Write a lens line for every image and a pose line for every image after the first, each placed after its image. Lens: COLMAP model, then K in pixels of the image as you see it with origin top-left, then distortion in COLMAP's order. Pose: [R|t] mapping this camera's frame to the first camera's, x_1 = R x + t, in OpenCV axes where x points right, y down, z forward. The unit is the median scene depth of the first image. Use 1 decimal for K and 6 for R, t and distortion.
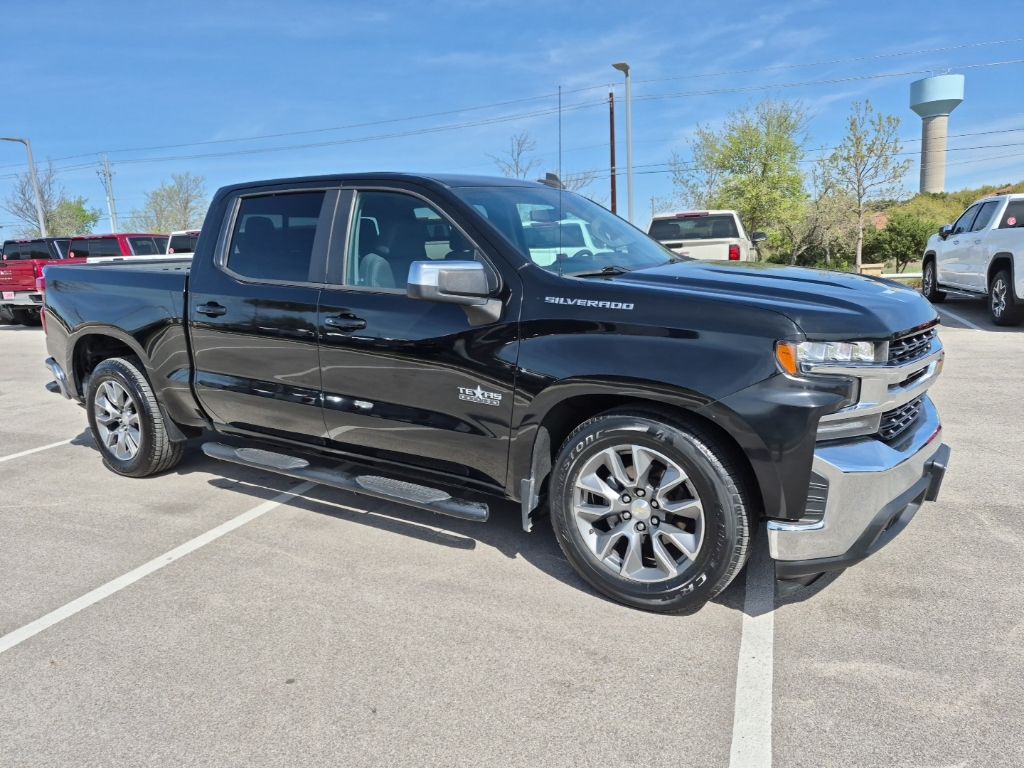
lens RADIAL K [[714.3, 0, 516.1], [0, 714.3, 379.6], [0, 0, 1]] dist [0.080859, -0.077200]
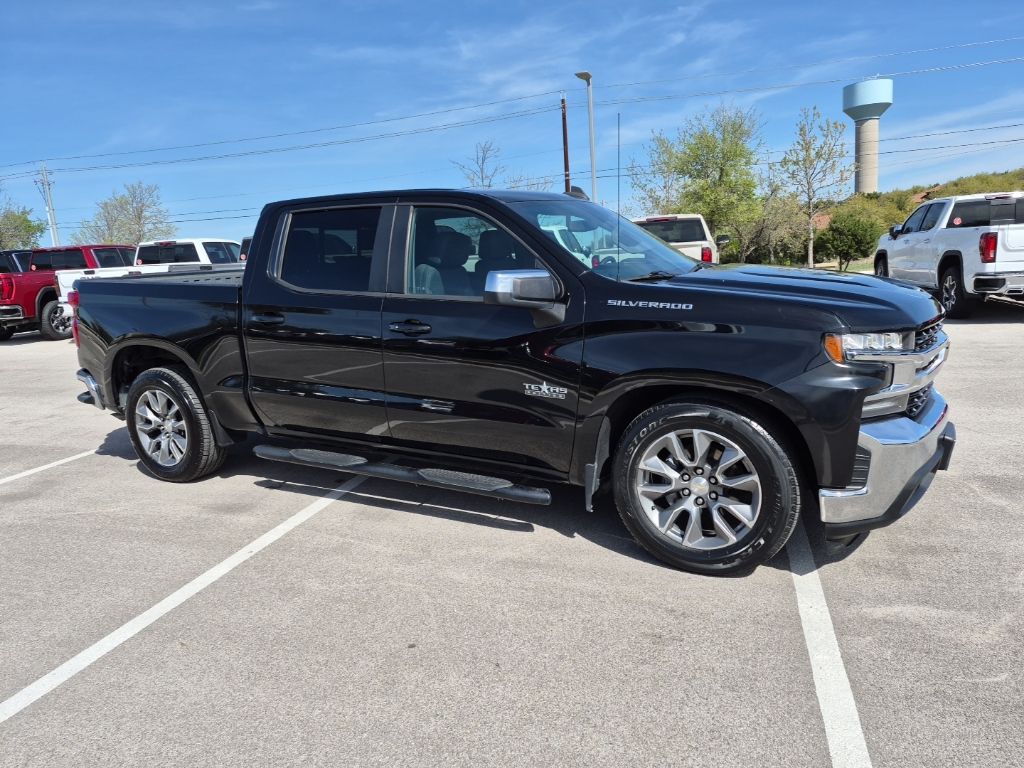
lens RADIAL K [[714.3, 0, 516.1], [0, 714.3, 379.6], [0, 0, 1]] dist [0.080859, -0.077200]
pose [[0.997552, -0.027841, 0.064144, -0.152035], [0.028181, 0.999593, -0.004404, 0.008410], [-0.063995, 0.006201, 0.997931, -0.094941]]
